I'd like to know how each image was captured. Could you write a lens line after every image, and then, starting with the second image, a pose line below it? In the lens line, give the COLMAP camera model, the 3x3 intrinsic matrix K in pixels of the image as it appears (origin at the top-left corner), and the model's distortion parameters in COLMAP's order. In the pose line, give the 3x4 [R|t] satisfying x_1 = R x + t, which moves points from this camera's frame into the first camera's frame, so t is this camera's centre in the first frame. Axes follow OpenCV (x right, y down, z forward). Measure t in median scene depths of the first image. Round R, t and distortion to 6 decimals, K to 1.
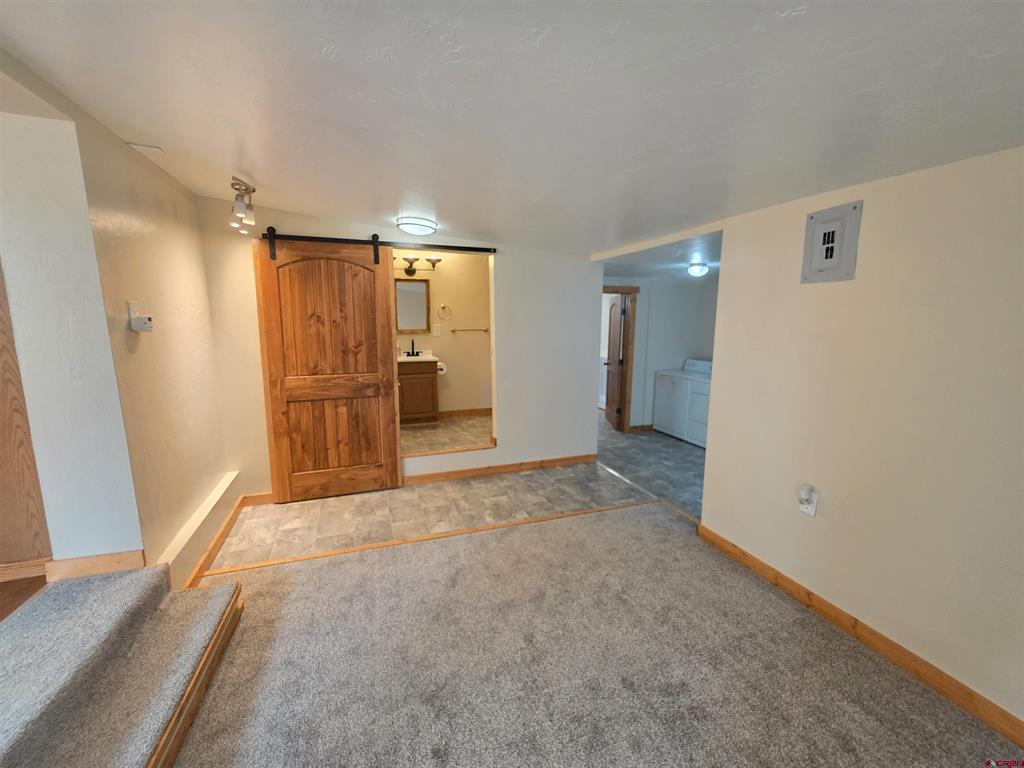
lens RADIAL K [[419.1, 0, 516.2], [0, 419.1, 375.2], [0, 0, 1]] dist [0.004087, 0.000320]
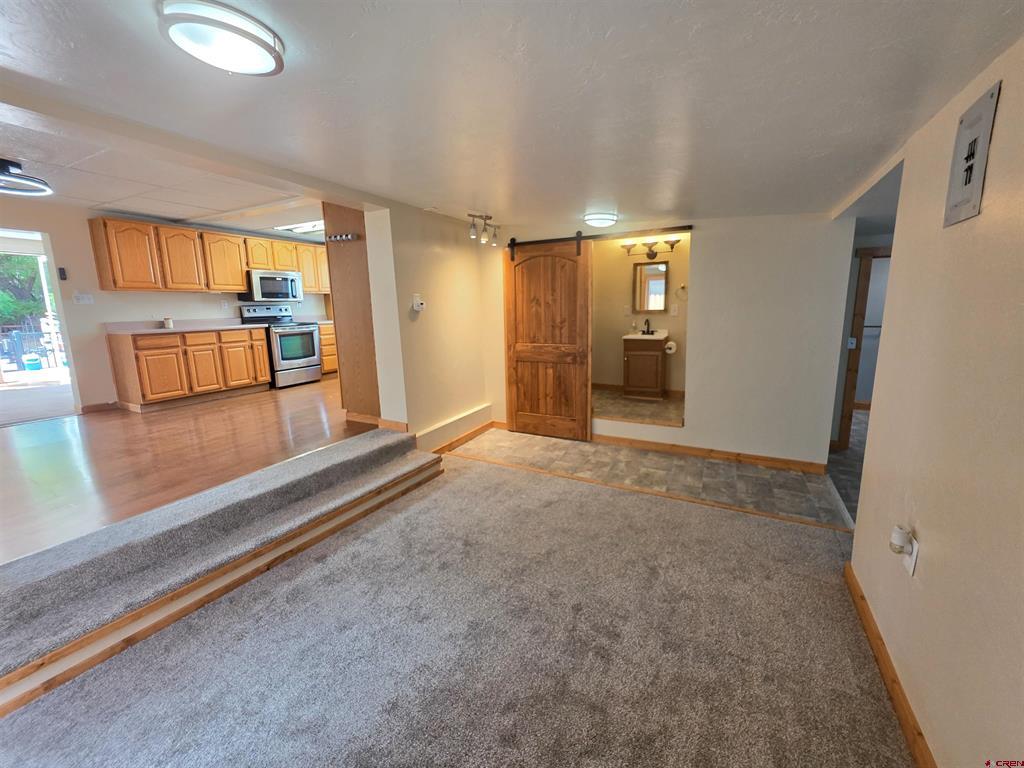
lens RADIAL K [[419.1, 0, 512.8], [0, 419.1, 373.0], [0, 0, 1]] dist [0.004087, 0.000320]
pose [[0.663643, 0.100216, -0.741306, 0.485322], [-0.076675, 0.994879, 0.065854, 0.011463], [0.744110, 0.013136, 0.667928, 0.040095]]
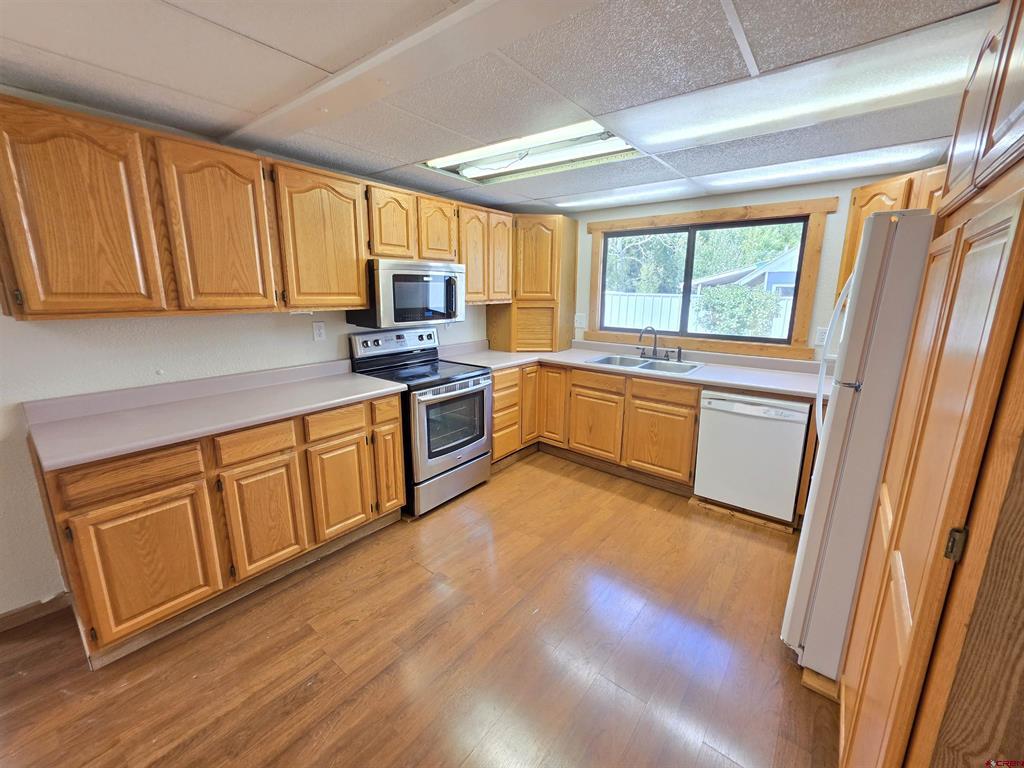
lens RADIAL K [[419.1, 0, 515.2], [0, 419.1, 378.6], [0, 0, 1]] dist [0.004087, 0.000320]
pose [[0.519735, 0.183490, -0.834390, -0.722845], [-0.126499, 0.982426, 0.137249, -0.135001], [0.844910, 0.034217, 0.533813, 0.197097]]
